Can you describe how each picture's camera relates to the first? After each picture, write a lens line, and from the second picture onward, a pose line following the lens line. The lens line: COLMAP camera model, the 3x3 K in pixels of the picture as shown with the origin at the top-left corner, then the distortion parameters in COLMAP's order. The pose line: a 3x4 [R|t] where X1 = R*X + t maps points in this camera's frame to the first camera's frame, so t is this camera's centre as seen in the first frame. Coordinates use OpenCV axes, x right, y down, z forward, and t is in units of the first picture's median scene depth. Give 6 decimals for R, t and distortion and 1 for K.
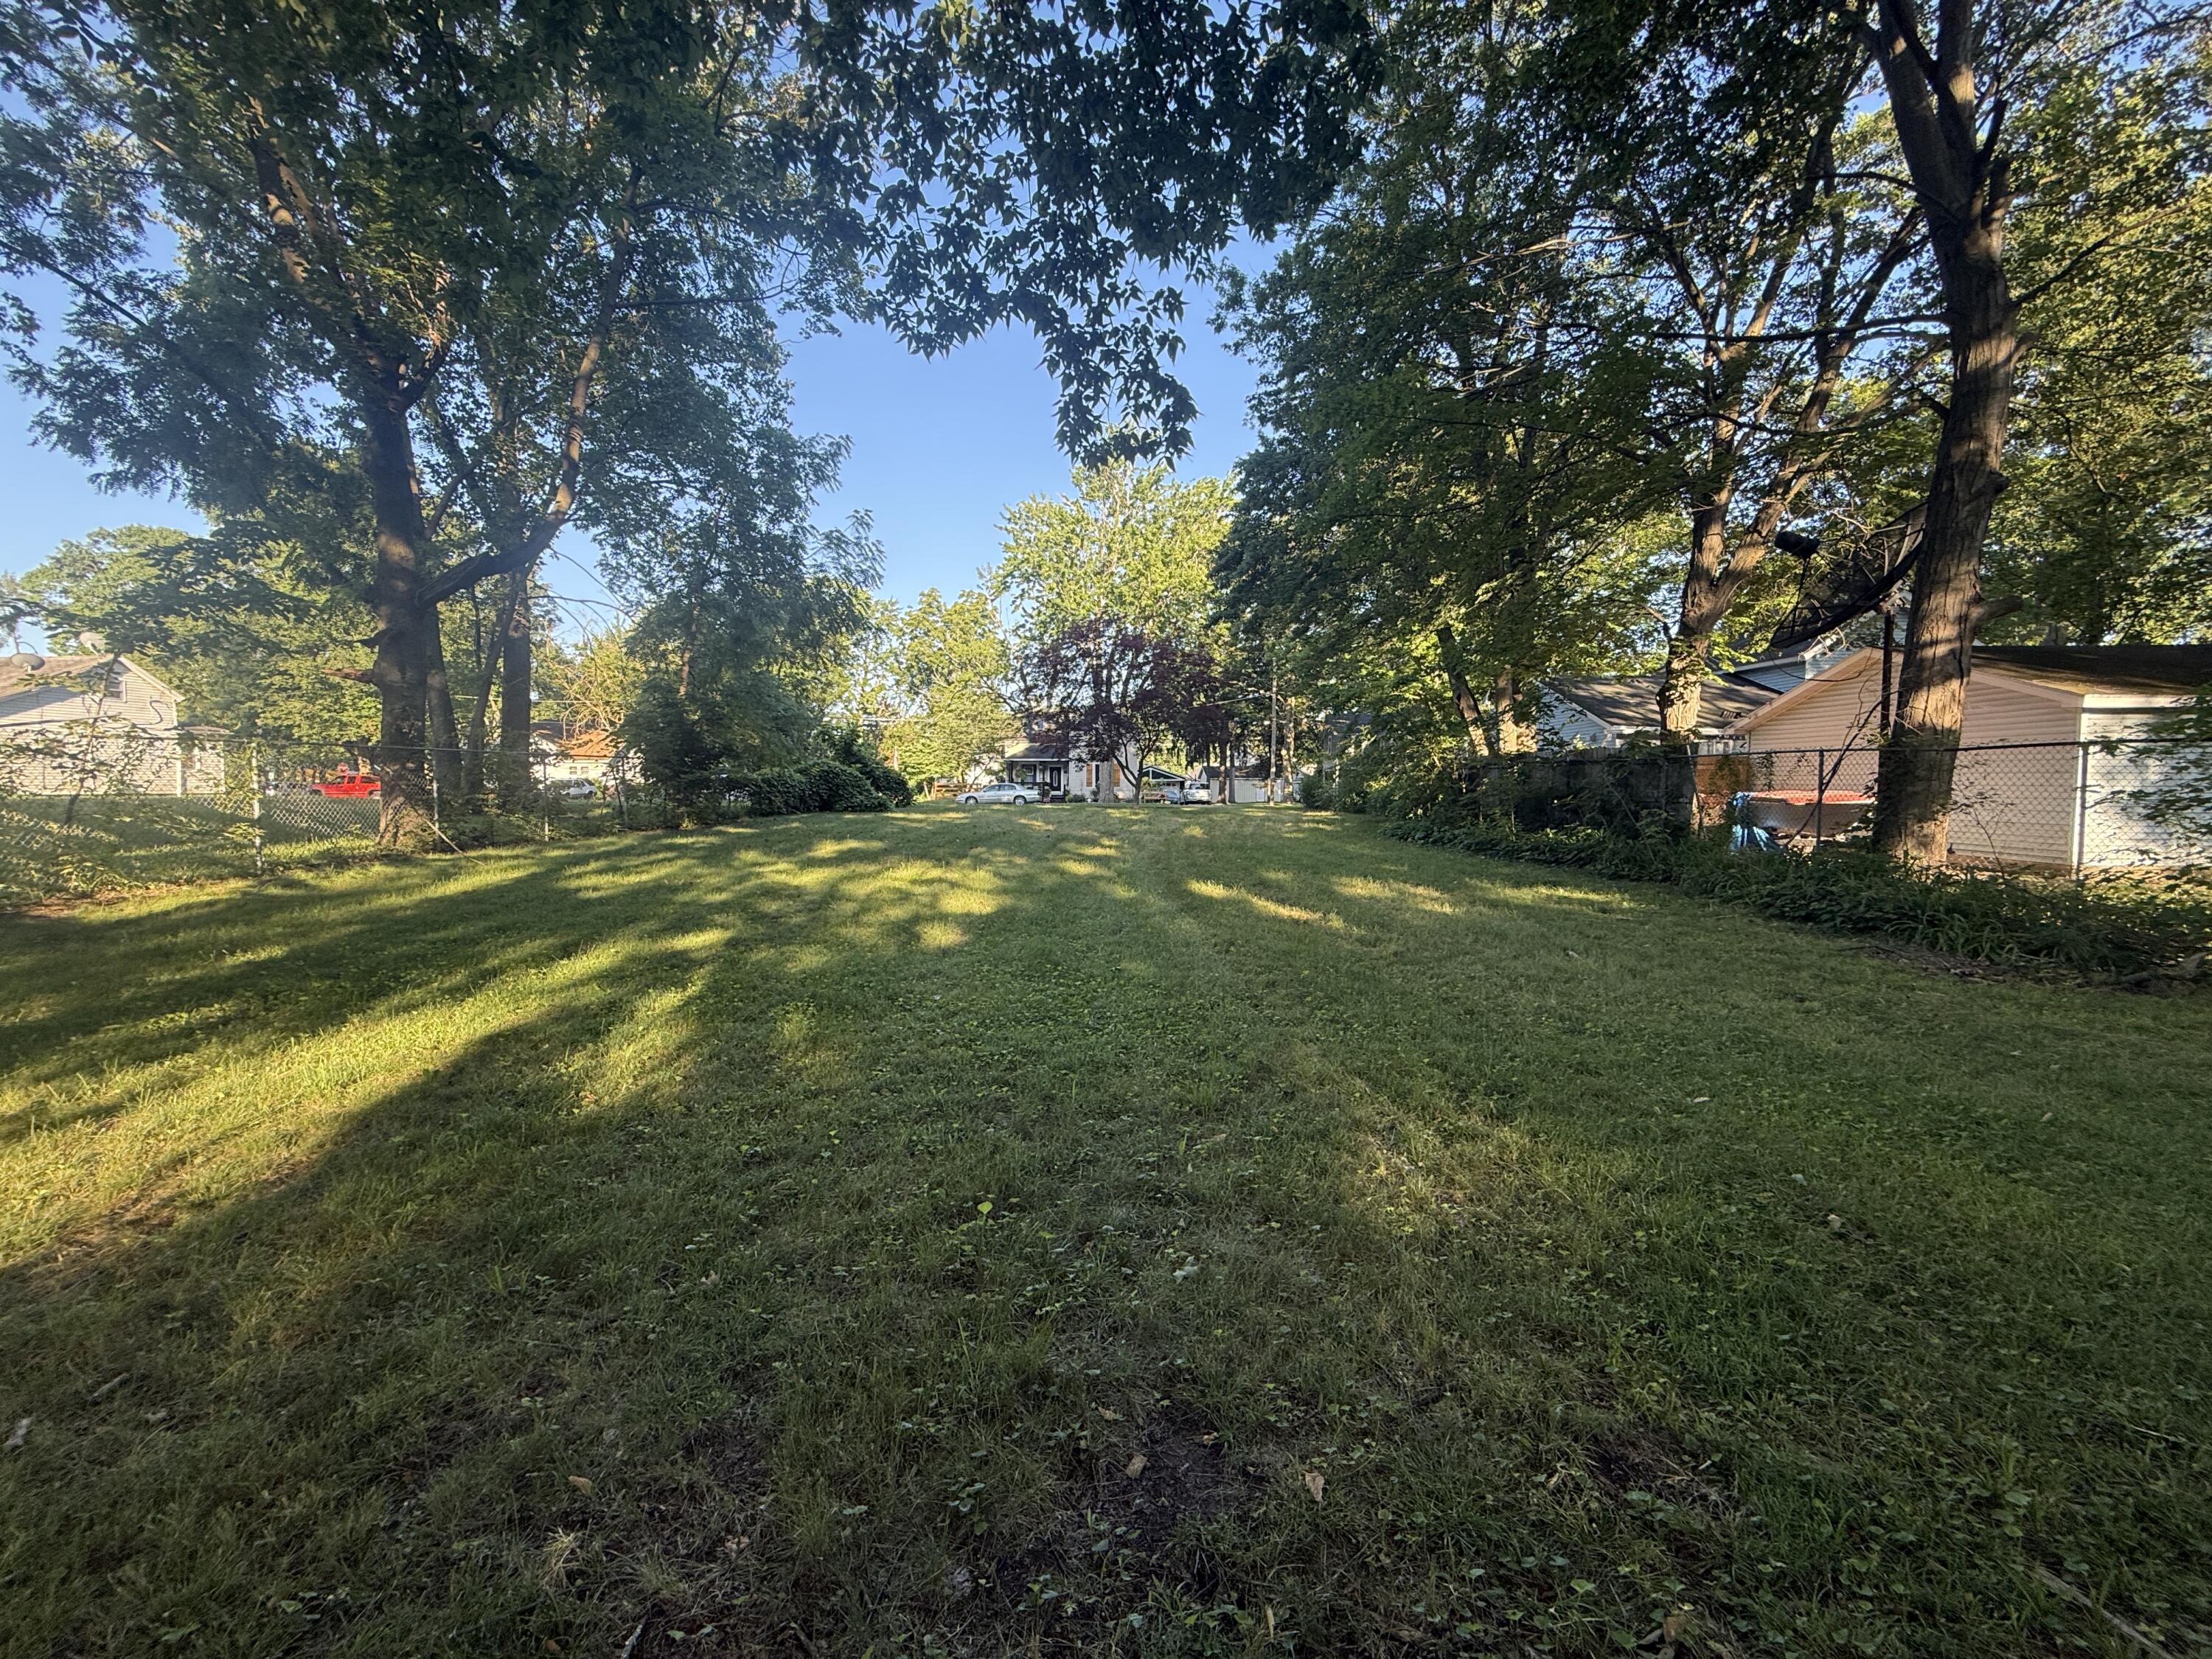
lens RADIAL K [[887.5, 0, 1092.7], [0, 887.5, 819.7], [0, 0, 1]] dist [0.001733, 0.000462]
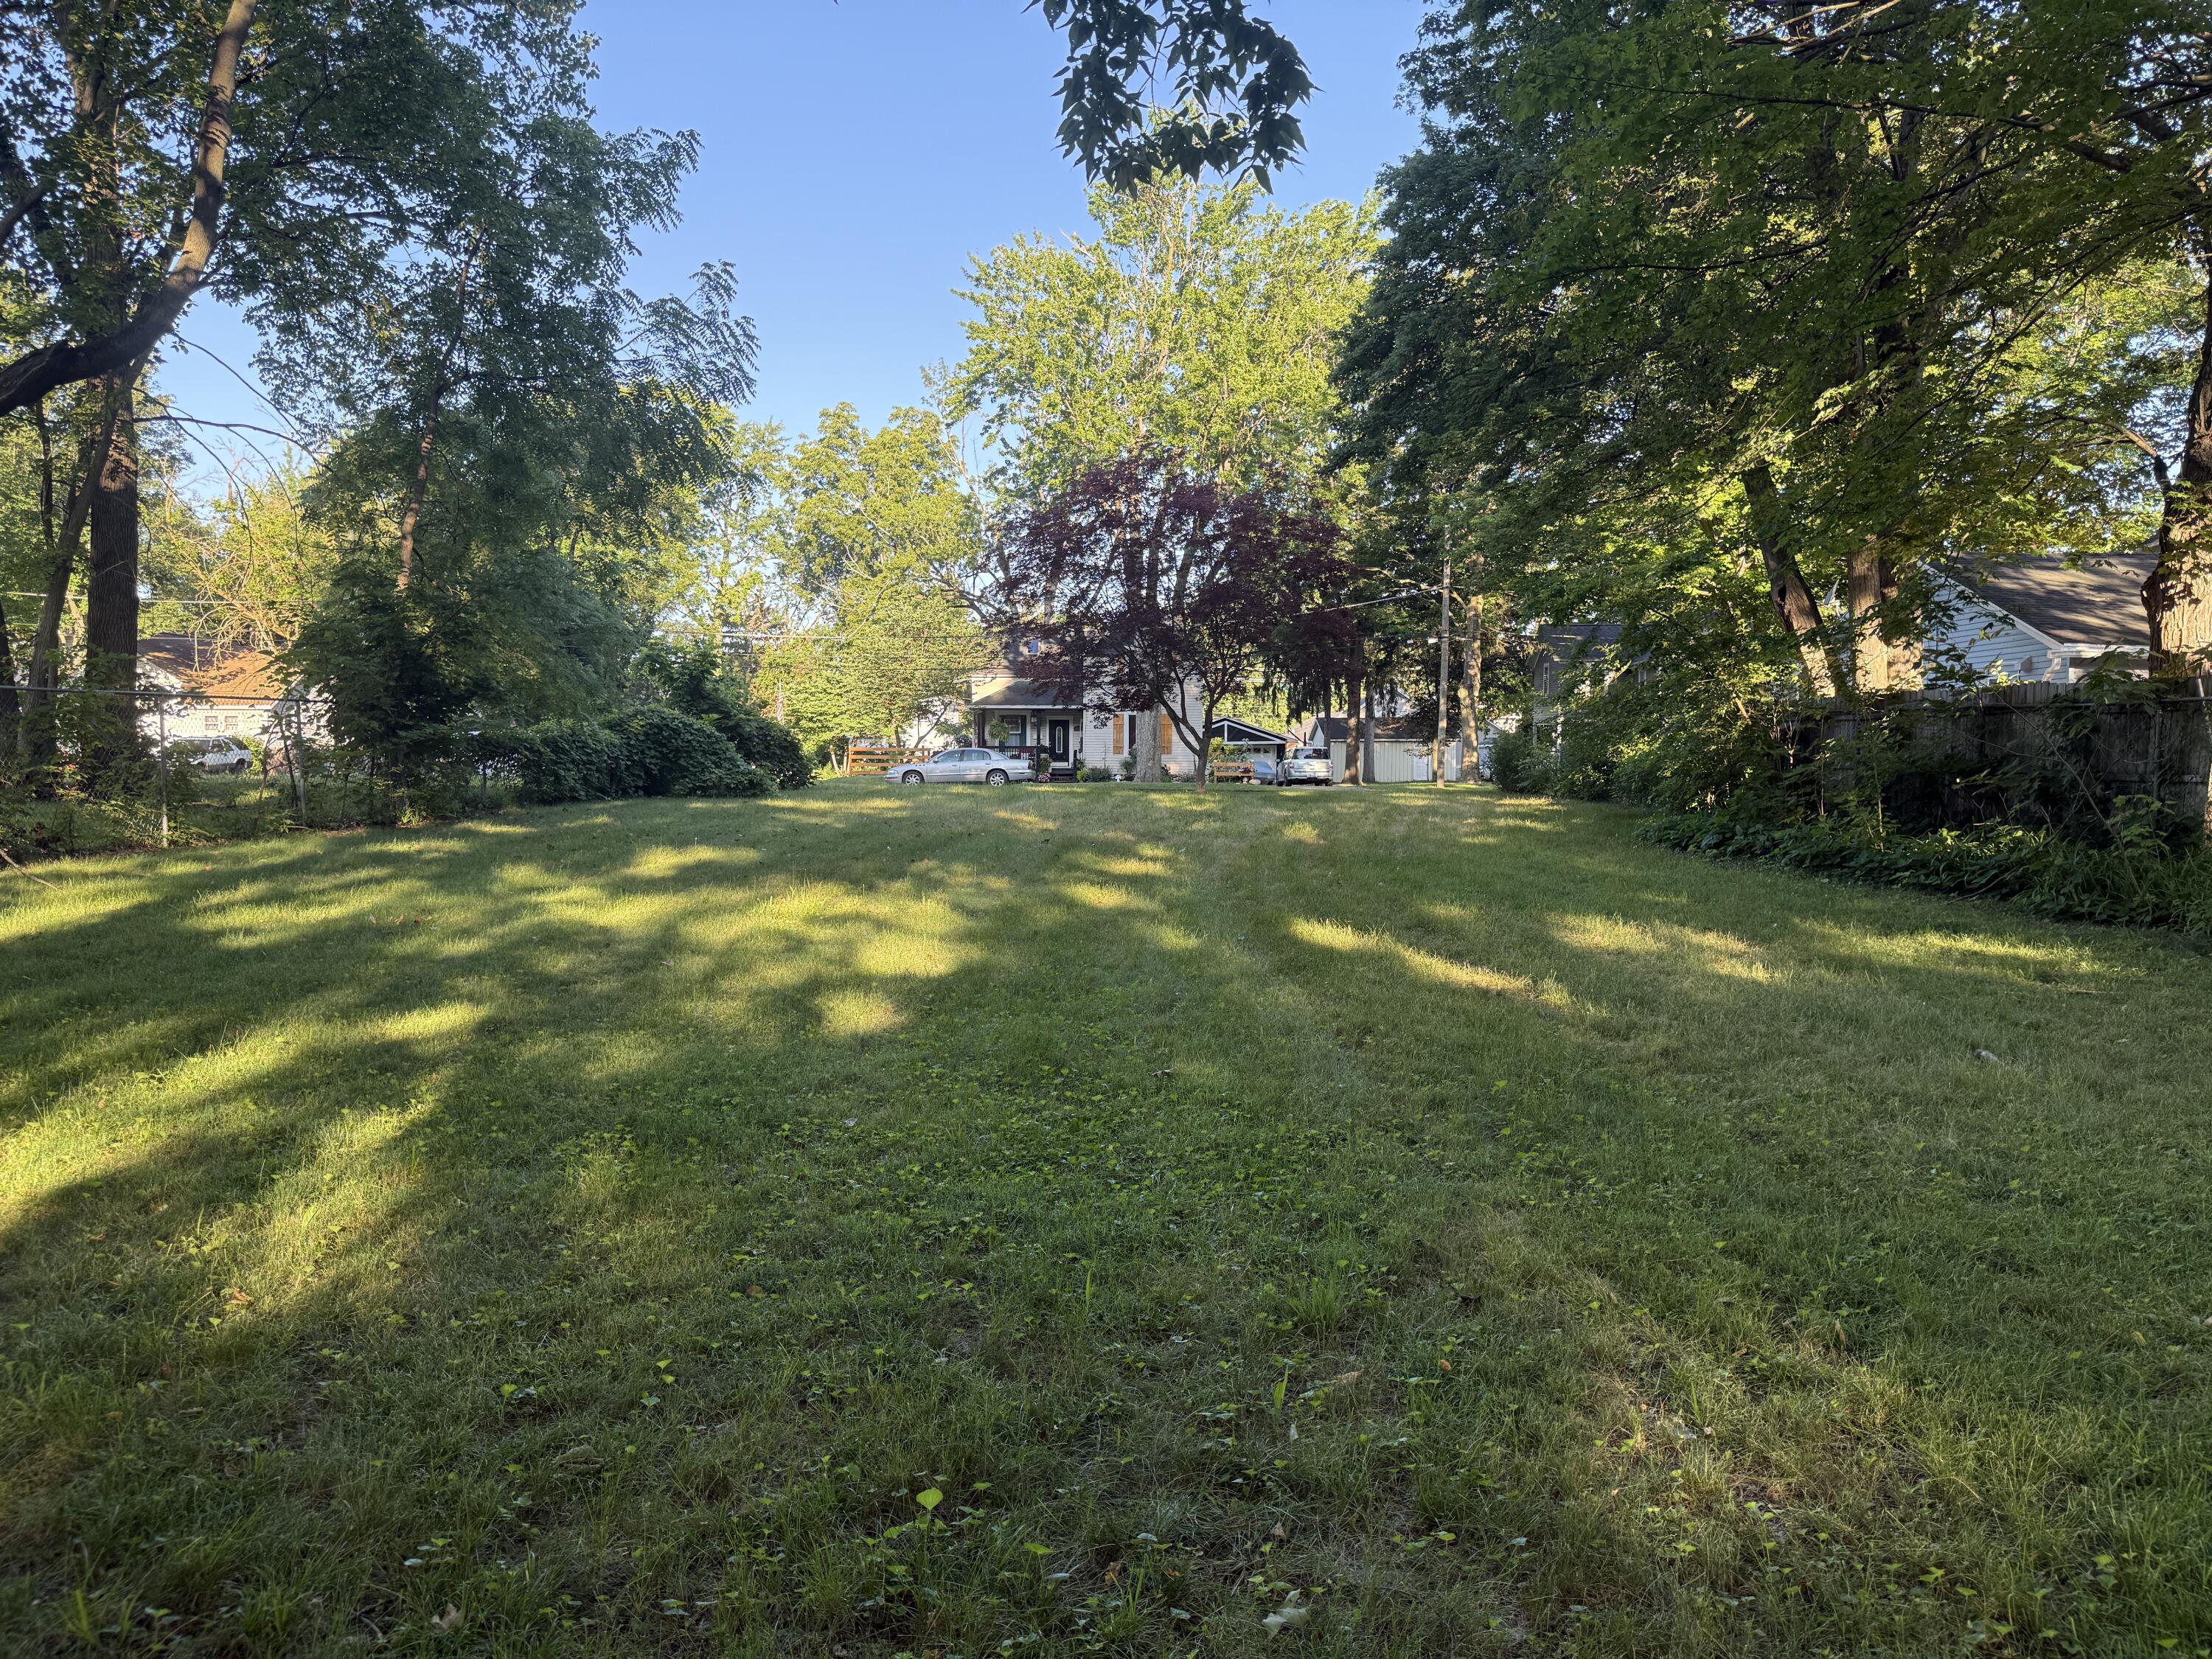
lens RADIAL K [[1551.4, 0, 1105.5], [0, 1551.4, 836.6], [0, 0, 1]] dist [0.024615, -0.028051]
pose [[0.999925, 0.002182, -0.012045, 0.000709], [-0.001988, 0.999868, 0.016145, -0.000036], [0.012078, -0.016120, 0.999797, 0.009333]]
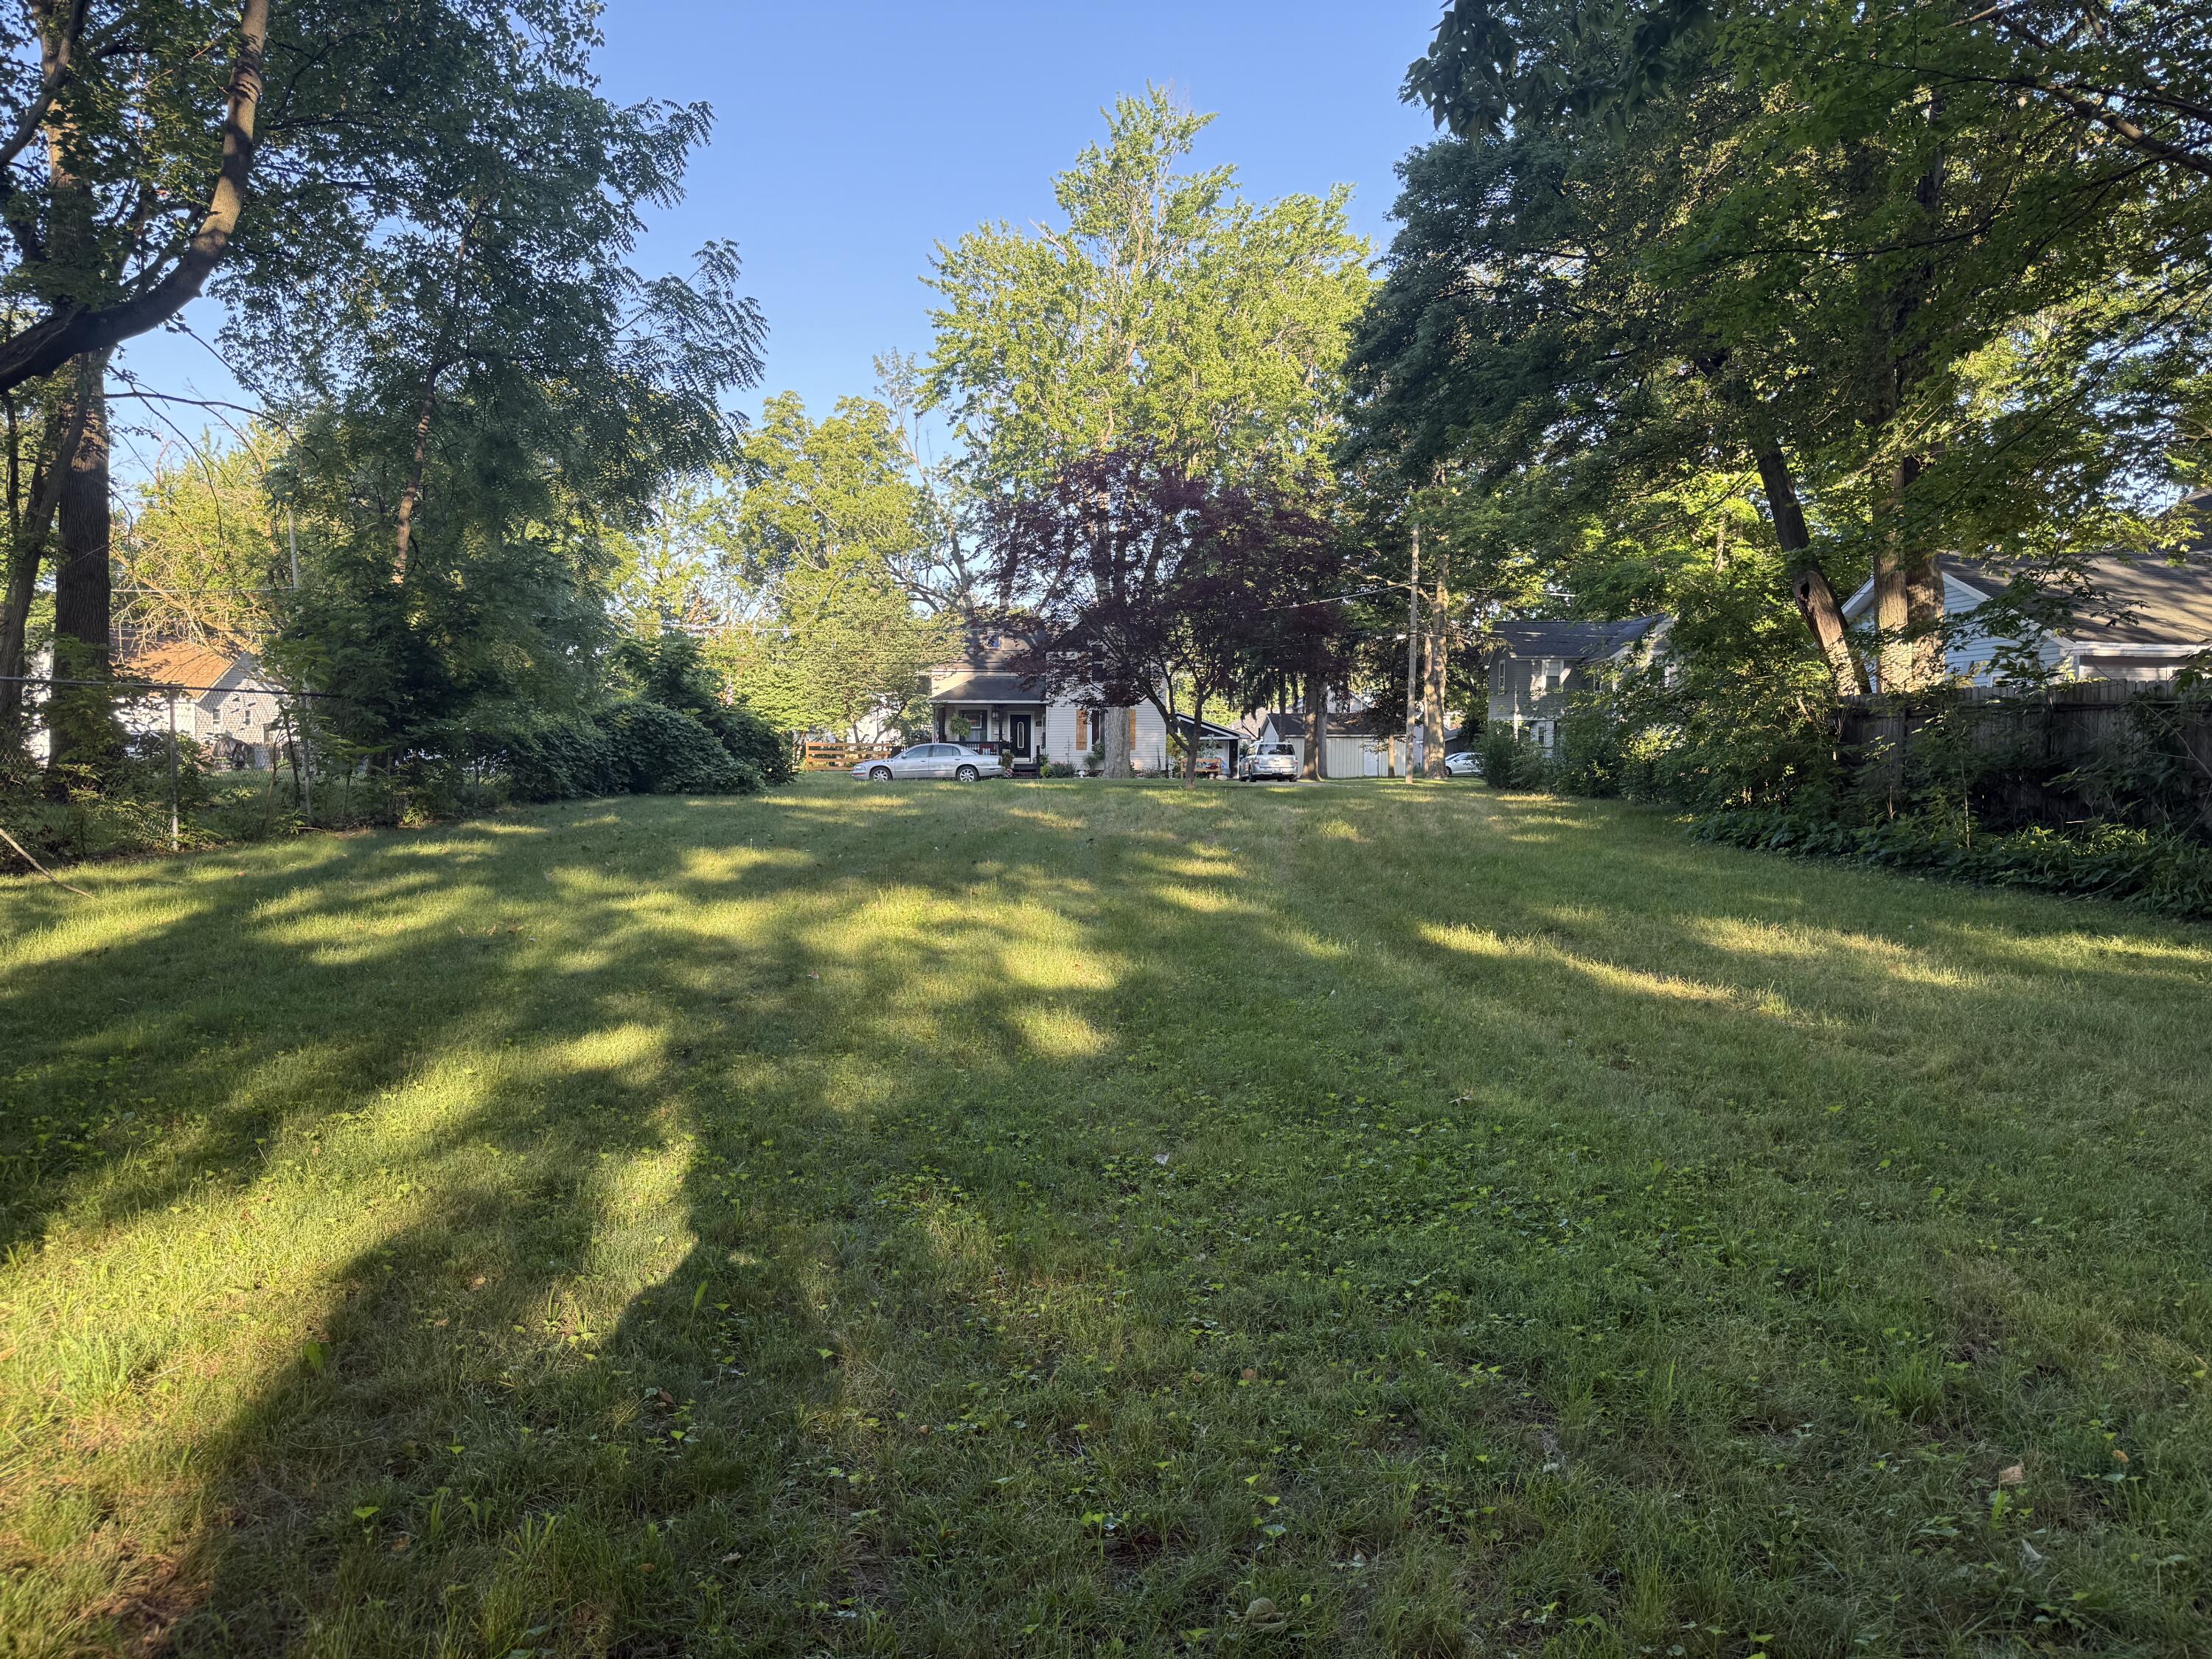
lens RADIAL K [[1551.4, 0, 1105.5], [0, 1551.4, 826.6], [0, 0, 1]] dist [0.024615, -0.028051]
pose [[0.999093, 0.000036, 0.042588, -0.182301], [-0.000590, 0.999916, 0.012974, -0.005075], [-0.042584, -0.012987, 0.999008, 0.076157]]
